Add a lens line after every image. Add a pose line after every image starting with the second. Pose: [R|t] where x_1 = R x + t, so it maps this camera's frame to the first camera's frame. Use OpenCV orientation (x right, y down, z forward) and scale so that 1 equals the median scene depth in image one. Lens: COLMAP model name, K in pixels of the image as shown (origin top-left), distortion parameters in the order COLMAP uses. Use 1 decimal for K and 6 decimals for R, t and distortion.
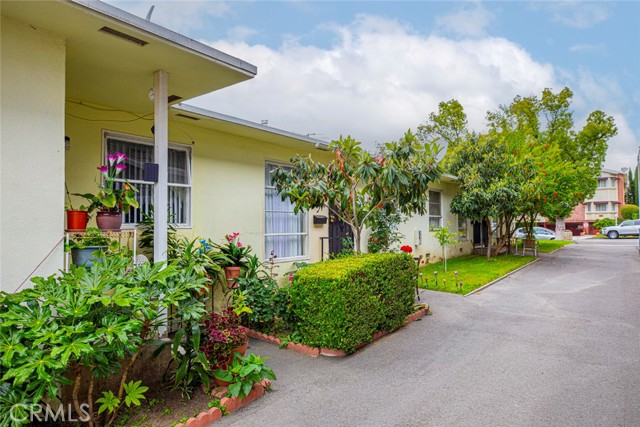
lens RADIAL K [[409.9, 0, 320.0], [0, 409.9, 213.5], [0, 0, 1]] dist [0.075977, -0.000446]
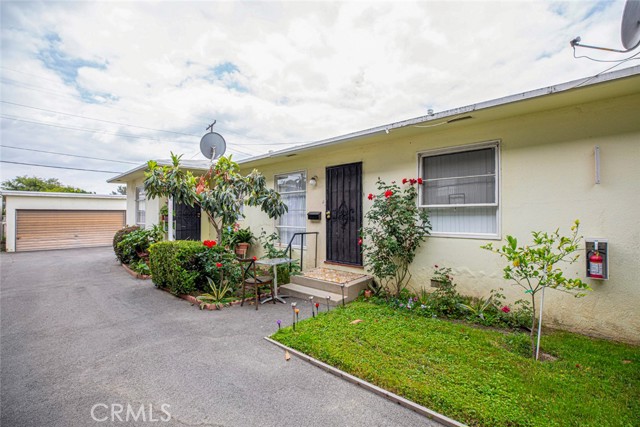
lens RADIAL K [[286.8, 0, 320.0], [0, 286.8, 213.5], [0, 0, 1]] dist [-0.000277, 0.000186]
pose [[-0.121413, 0.002131, -0.992600, 1.068167], [0.024864, 0.999690, -0.000895, 0.015038], [0.992291, -0.024789, -0.121429, 1.574017]]
